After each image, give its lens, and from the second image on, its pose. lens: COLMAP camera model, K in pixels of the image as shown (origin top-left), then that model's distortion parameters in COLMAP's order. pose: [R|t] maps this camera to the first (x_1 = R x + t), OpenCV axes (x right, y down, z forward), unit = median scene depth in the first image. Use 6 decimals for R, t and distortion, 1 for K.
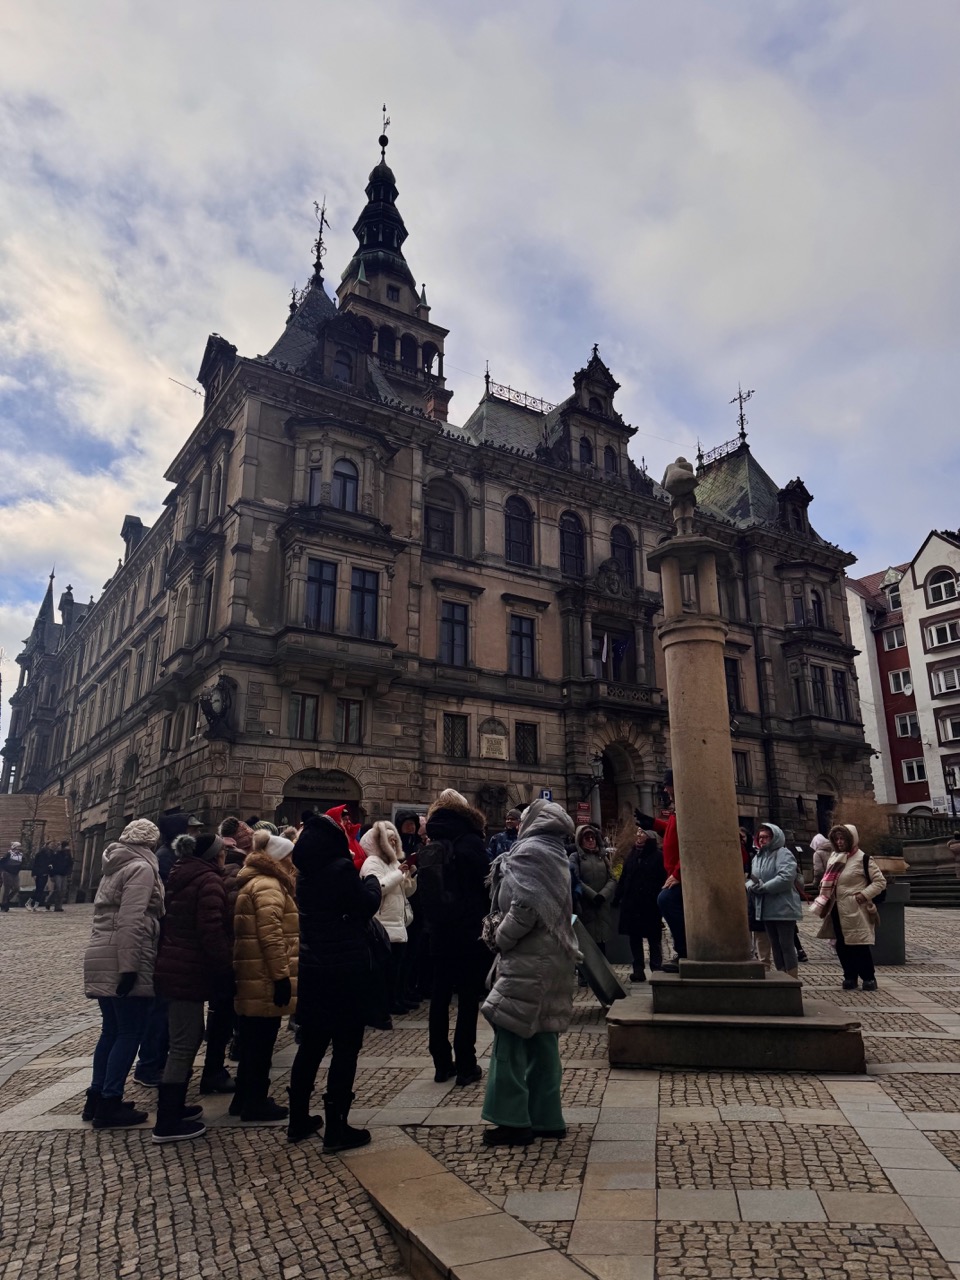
lens RADIAL K [[875.0, 0, 485.3], [0, 875.0, 630.1], [0, 0, 1]] dist [0.174767, -0.313418]
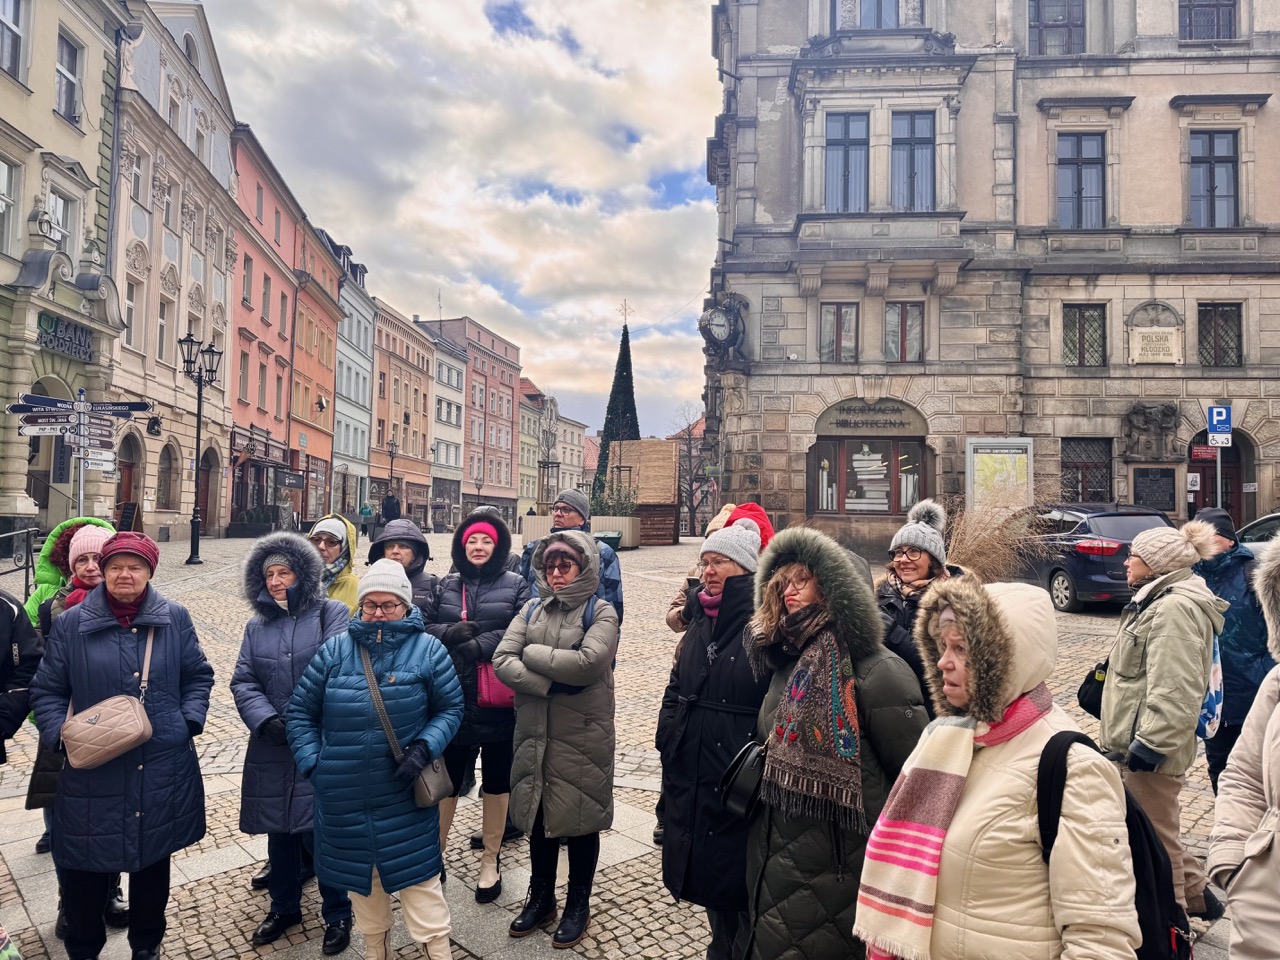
lens RADIAL K [[892.8, 0, 652.2], [0, 892.8, 471.7], [0, 0, 1]] dist [0.079989, -0.085755]
pose [[0.799857, -0.022219, -0.599780, 0.121417], [0.159529, 0.971239, 0.176764, 0.048815], [0.578602, -0.237068, 0.780396, 0.253508]]
